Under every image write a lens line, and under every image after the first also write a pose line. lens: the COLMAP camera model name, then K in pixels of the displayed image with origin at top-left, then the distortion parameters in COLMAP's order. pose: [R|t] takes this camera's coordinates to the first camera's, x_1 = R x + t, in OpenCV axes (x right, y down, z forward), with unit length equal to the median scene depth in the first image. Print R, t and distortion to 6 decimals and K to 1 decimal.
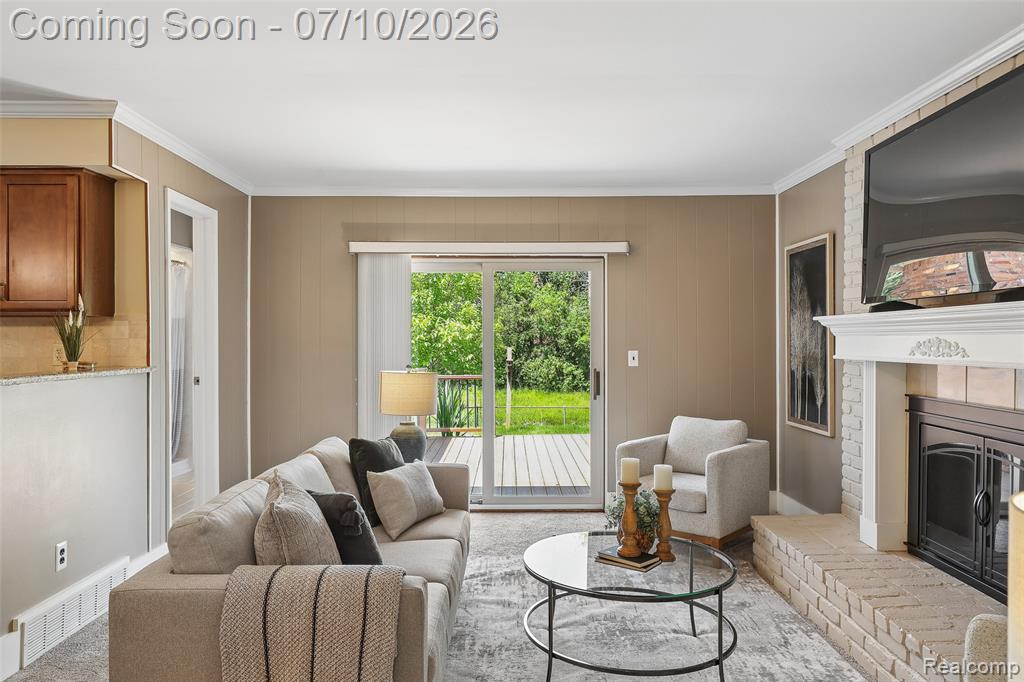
lens RADIAL K [[724.7, 0, 509.8], [0, 724.7, 339.7], [0, 0, 1]] dist [0.021516, -0.005157]
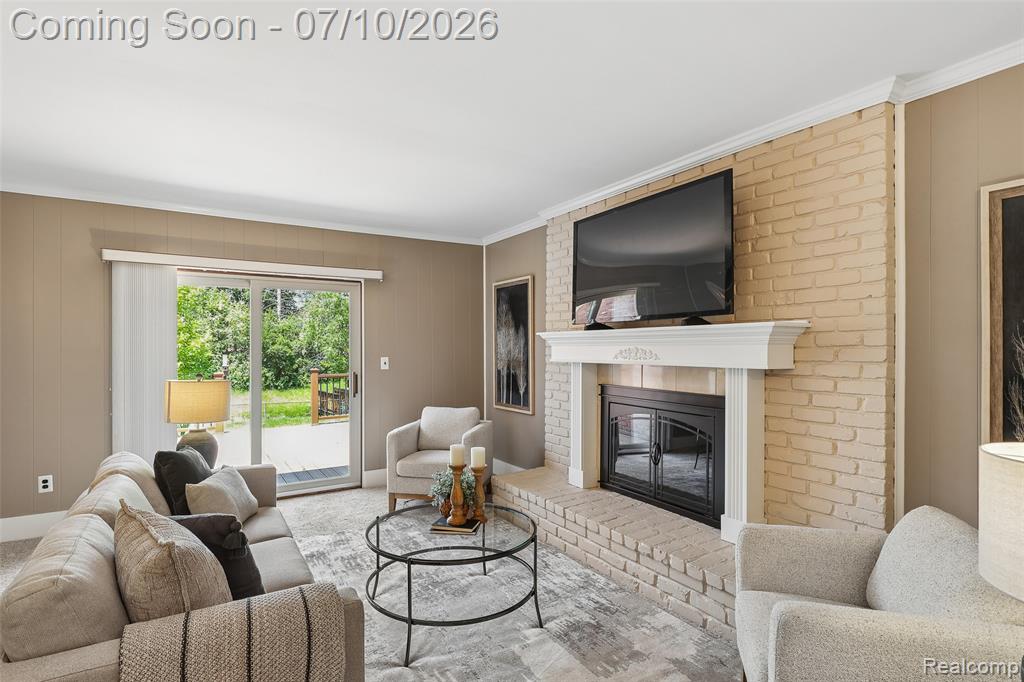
lens RADIAL K [[523.8, 0, 516.2], [0, 523.8, 347.2], [0, 0, 1]] dist [0.007427, -0.000476]
pose [[0.849549, -0.000696, 0.527510, -0.175906], [0.001106, 0.999999, -0.000461, -0.002216], [-0.527509, 0.000975, 0.849549, 0.149865]]
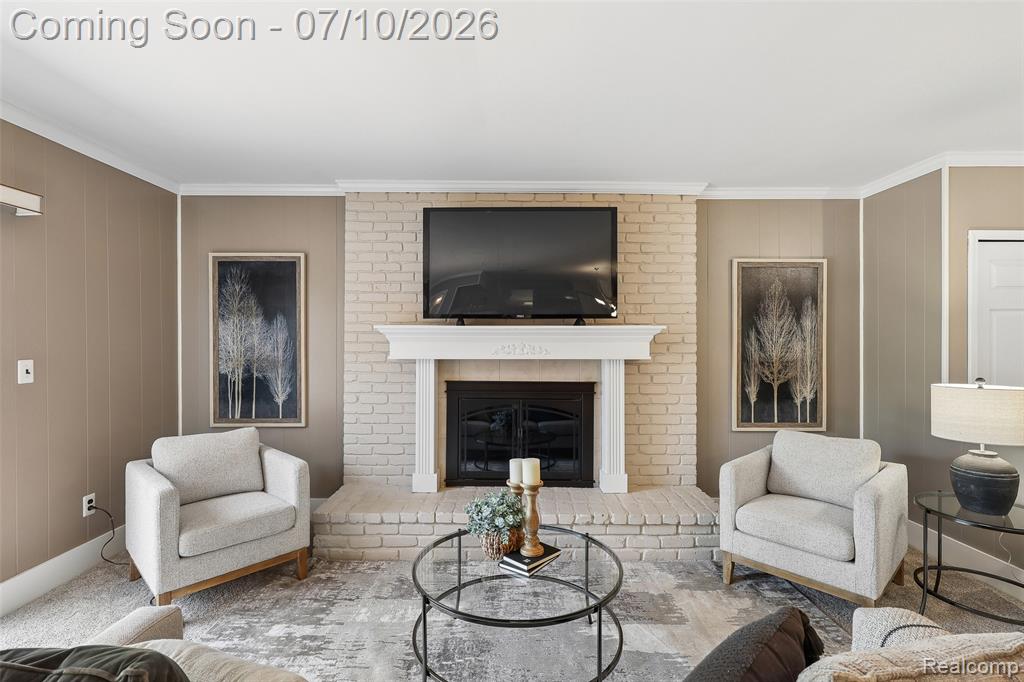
lens RADIAL K [[477.3, 0, 515.6], [0, 477.3, 342.1], [0, 0, 1]] dist [0.003773, 0.000756]
pose [[-0.009285, 0.003014, 0.999952, -0.413421], [-0.002071, 0.999993, -0.003034, -0.001833], [-0.999955, -0.002099, -0.009279, 0.825389]]
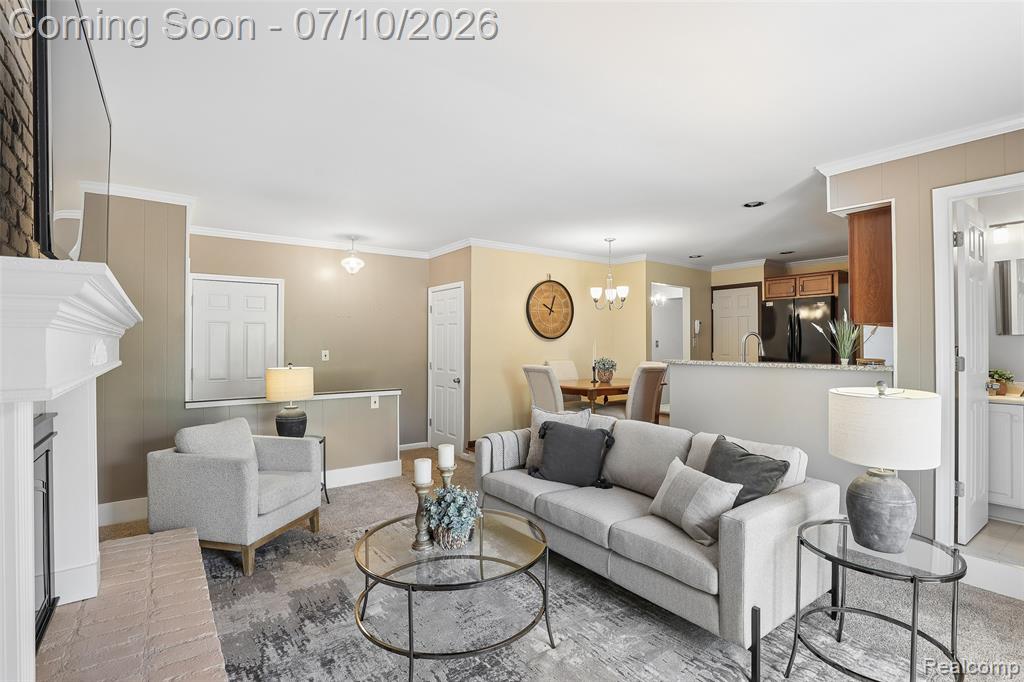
lens RADIAL K [[502.7, 0, 509.0], [0, 502.7, 345.0], [0, 0, 1]] dist [0.001449, -0.000014]
pose [[-0.804290, 0.003195, -0.594228, 0.468568], [0.004019, 0.999992, -0.000062, 0.003681], [0.594223, -0.002438, -0.804297, 1.380067]]
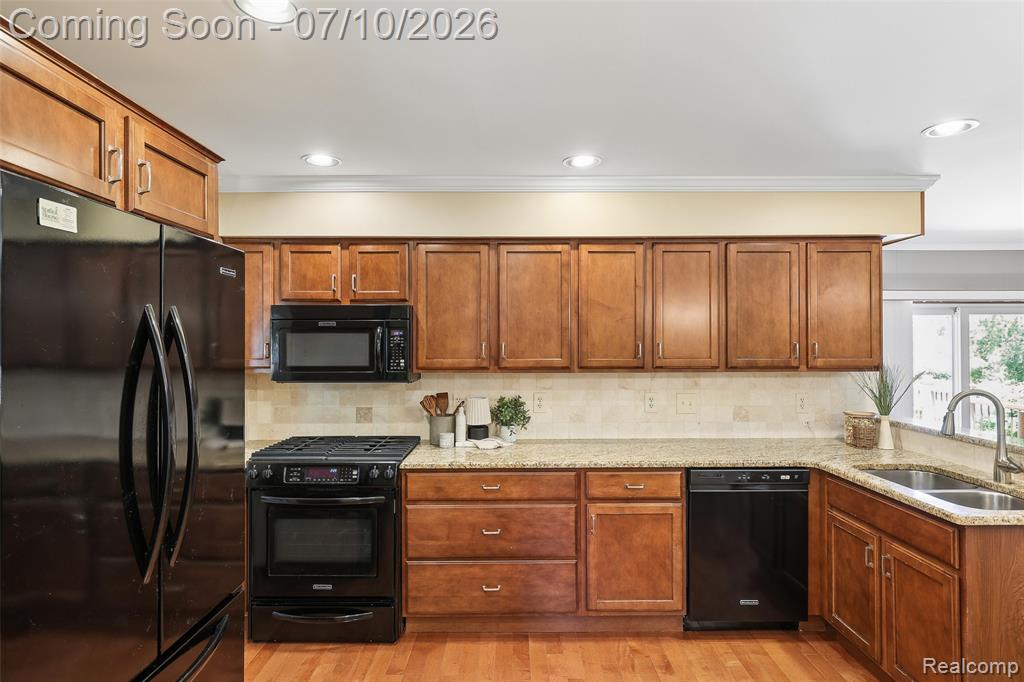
lens RADIAL K [[577.5, 0, 502.2], [0, 577.5, 333.2], [0, 0, 1]] dist [0.003056, -0.000469]
pose [[0.999814, 0.001181, 0.019233, -1.166944], [-0.000941, 0.999922, -0.012471, -0.079286], [-0.019246, 0.012451, 0.999737, 0.152313]]
